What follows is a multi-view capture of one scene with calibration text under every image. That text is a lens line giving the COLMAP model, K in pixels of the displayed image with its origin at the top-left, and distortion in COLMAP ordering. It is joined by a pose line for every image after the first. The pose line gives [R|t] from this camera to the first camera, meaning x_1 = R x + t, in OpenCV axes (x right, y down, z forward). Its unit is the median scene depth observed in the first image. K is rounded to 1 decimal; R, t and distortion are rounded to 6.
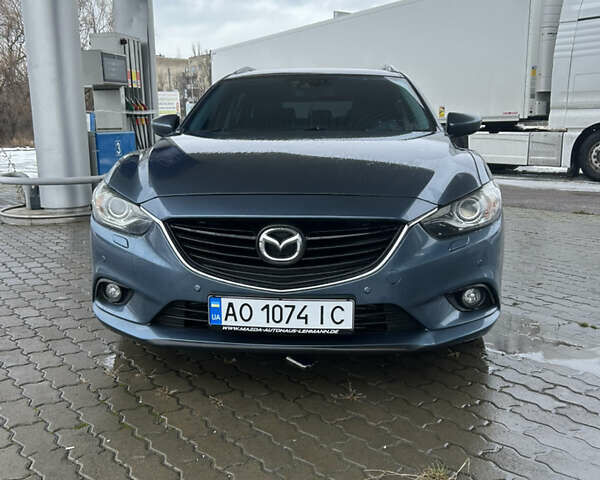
lens RADIAL K [[612.2, 0, 302.0], [0, 612.2, 238.5], [0, 0, 1]] dist [0.045870, 0.000000]
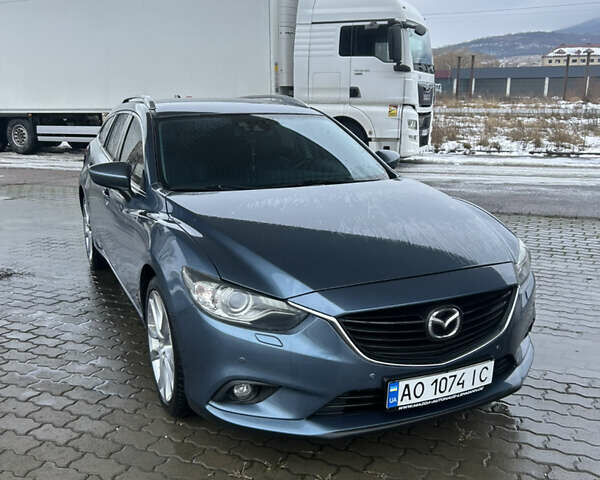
lens RADIAL K [[612.2, 0, 296.4], [0, 612.2, 242.6], [0, 0, 1]] dist [0.045870, 0.000000]
pose [[0.883752, -0.112429, 0.454250, -0.738642], [0.091139, 0.993474, 0.068578, -0.228468], [-0.458996, -0.019206, 0.888231, 0.145313]]
